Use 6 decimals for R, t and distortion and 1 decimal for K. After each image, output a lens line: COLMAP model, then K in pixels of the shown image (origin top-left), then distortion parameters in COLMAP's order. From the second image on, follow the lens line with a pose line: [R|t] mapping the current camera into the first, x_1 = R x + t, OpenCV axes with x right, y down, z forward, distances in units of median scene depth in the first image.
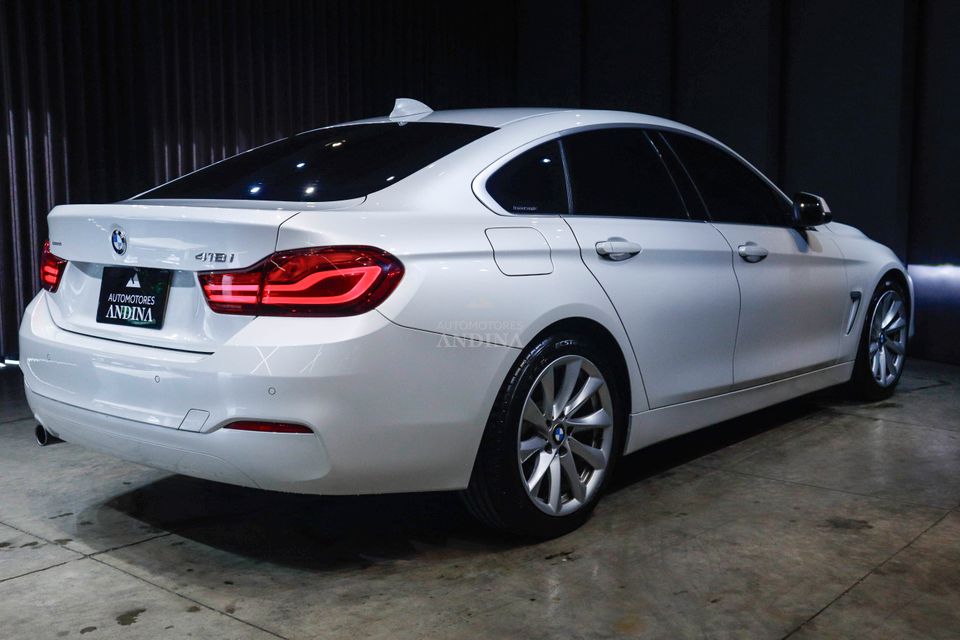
lens RADIAL K [[1052.2, 0, 479.5], [0, 1052.2, 321.5], [0, 0, 1]] dist [0.025668, 0.000000]
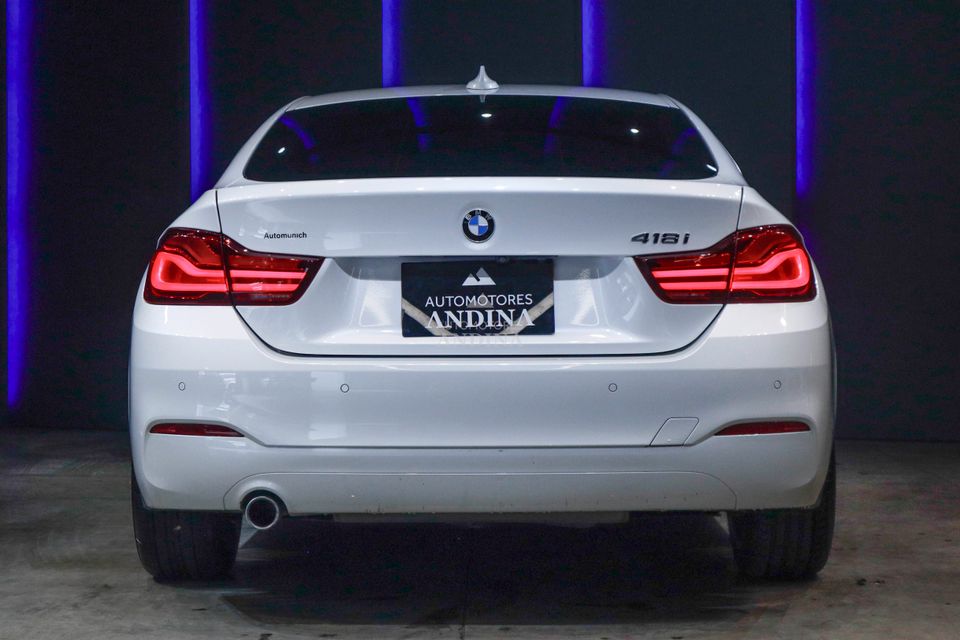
lens RADIAL K [[1927.1, 0, 478.3], [0, 1927.1, 315.2], [0, 0, 1]] dist [0.039516, 0.000000]
pose [[0.765470, -0.014624, 0.643306, -1.239286], [0.081362, 0.993917, -0.074219, 0.093547], [-0.638307, 0.109153, 0.762003, -0.062852]]
